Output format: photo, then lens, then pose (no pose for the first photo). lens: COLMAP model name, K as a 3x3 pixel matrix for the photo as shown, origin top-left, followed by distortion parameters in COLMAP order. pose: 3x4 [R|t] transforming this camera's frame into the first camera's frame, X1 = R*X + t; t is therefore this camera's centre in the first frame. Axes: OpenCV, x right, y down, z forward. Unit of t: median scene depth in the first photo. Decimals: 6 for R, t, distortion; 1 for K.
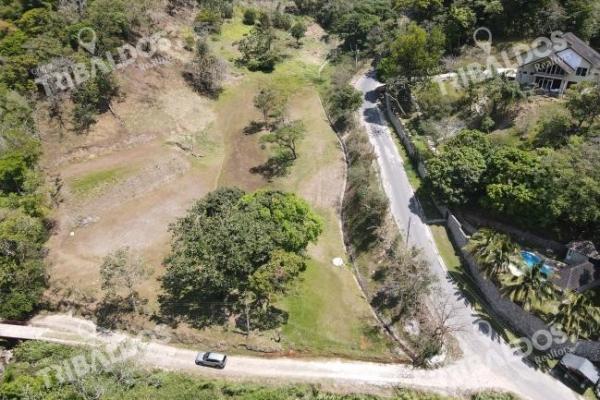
lens RADIAL K [[431.6, 0, 264.5], [0, 431.6, 199.7], [0, 0, 1]] dist [0.008086, 0.009835]
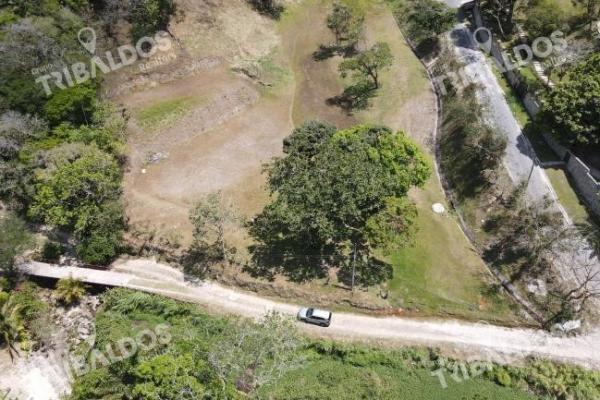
lens RADIAL K [[431.6, 0, 264.5], [0, 431.6, 199.7], [0, 0, 1]] dist [0.008086, 0.009835]
pose [[0.997906, 0.023424, -0.060282, -0.137147], [-0.013675, 0.987453, 0.157322, -0.008883], [0.063211, -0.156168, 0.985706, 0.108089]]
